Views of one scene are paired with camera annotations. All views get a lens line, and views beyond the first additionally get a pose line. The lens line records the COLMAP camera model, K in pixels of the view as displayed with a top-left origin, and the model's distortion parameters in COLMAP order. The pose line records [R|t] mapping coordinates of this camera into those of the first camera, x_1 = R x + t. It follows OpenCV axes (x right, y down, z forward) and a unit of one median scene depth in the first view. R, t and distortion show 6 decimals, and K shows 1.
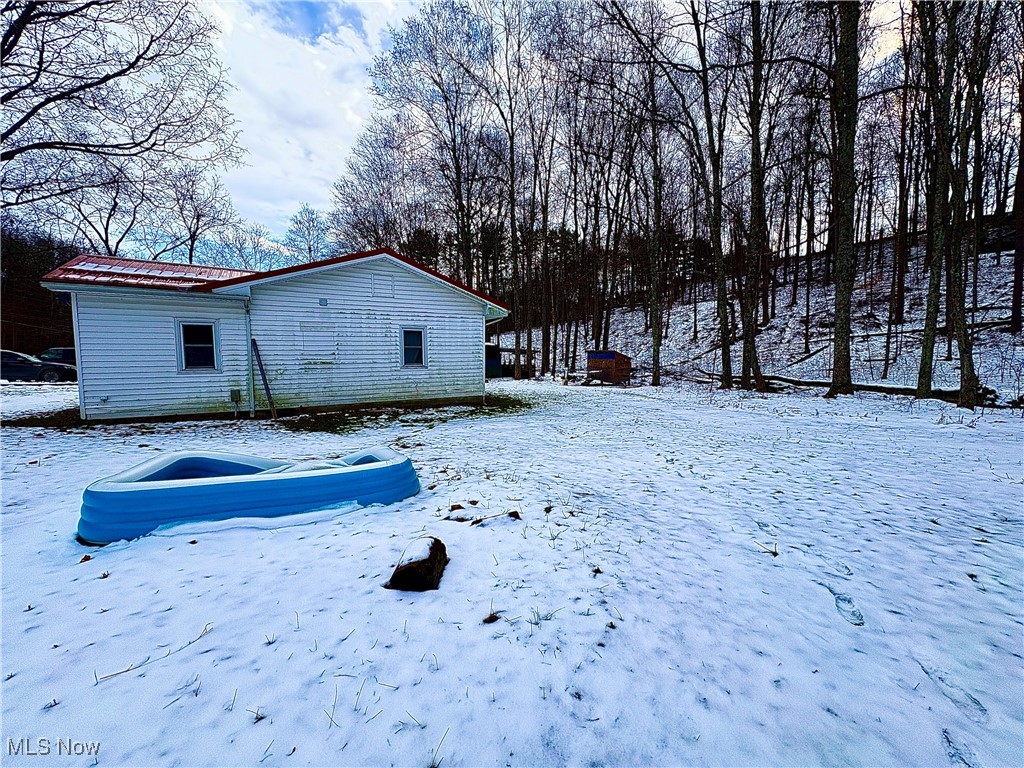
lens RADIAL K [[403.1, 0, 511.7], [0, 403.1, 380.7], [0, 0, 1]] dist [-0.000519, 0.000505]
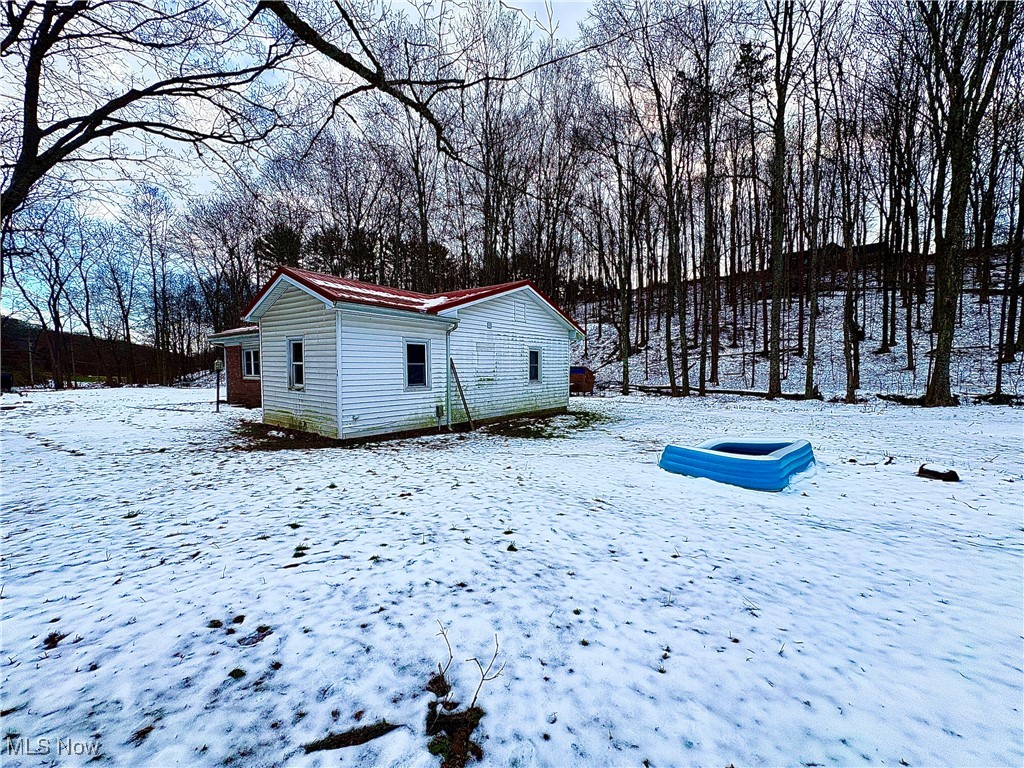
lens RADIAL K [[403.1, 0, 513.0], [0, 403.1, 382.6], [0, 0, 1]] dist [-0.000519, 0.000505]
pose [[0.926236, -0.008559, 0.376847, -0.842069], [0.017176, 0.999662, -0.019510, -0.012819], [-0.376552, 0.024544, 0.926070, -0.059198]]
